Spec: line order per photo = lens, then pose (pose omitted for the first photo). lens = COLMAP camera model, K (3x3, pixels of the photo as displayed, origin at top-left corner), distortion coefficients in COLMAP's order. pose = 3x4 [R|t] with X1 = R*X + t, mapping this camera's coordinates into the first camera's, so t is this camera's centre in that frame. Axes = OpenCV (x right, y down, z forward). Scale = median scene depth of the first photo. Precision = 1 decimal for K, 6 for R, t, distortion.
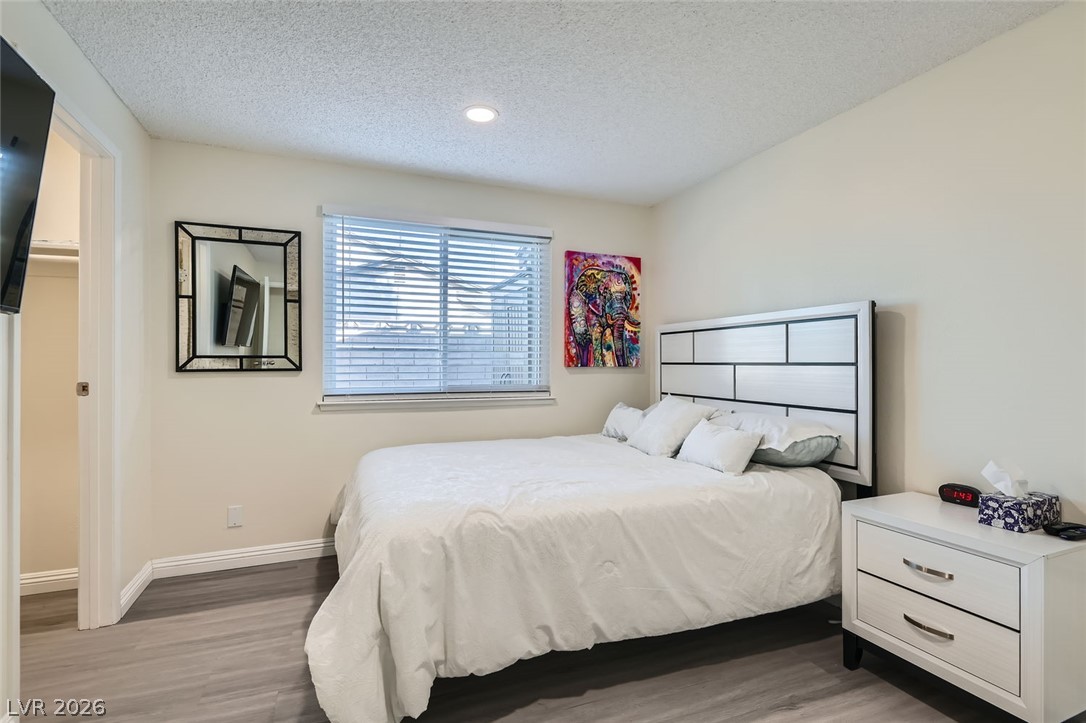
lens RADIAL K [[500.5, 0, 540.9], [0, 500.5, 364.5], [0, 0, 1]] dist [0.002780, -0.000296]
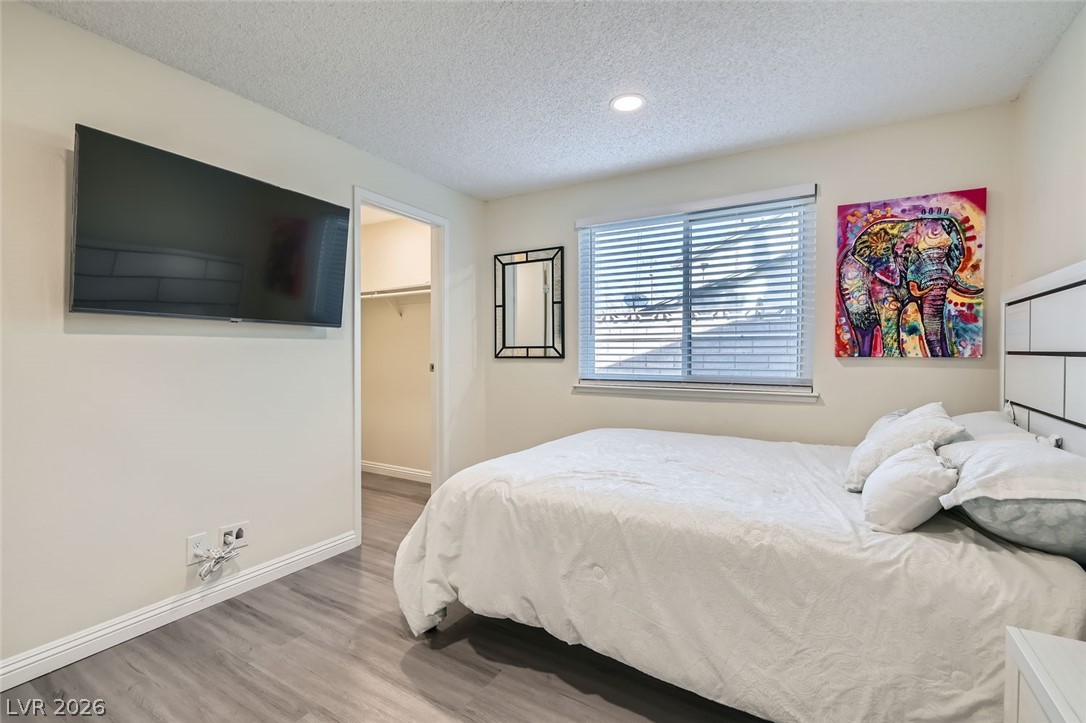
lens RADIAL K [[495.9, 0, 550.3], [0, 495.9, 365.2], [0, 0, 1]] dist [-0.001557, -0.000335]
pose [[0.609730, 0.021379, -0.792321, 0.381308], [-0.001649, 0.999668, 0.025705, -0.001742], [0.792607, -0.014366, 0.609563, 0.176967]]
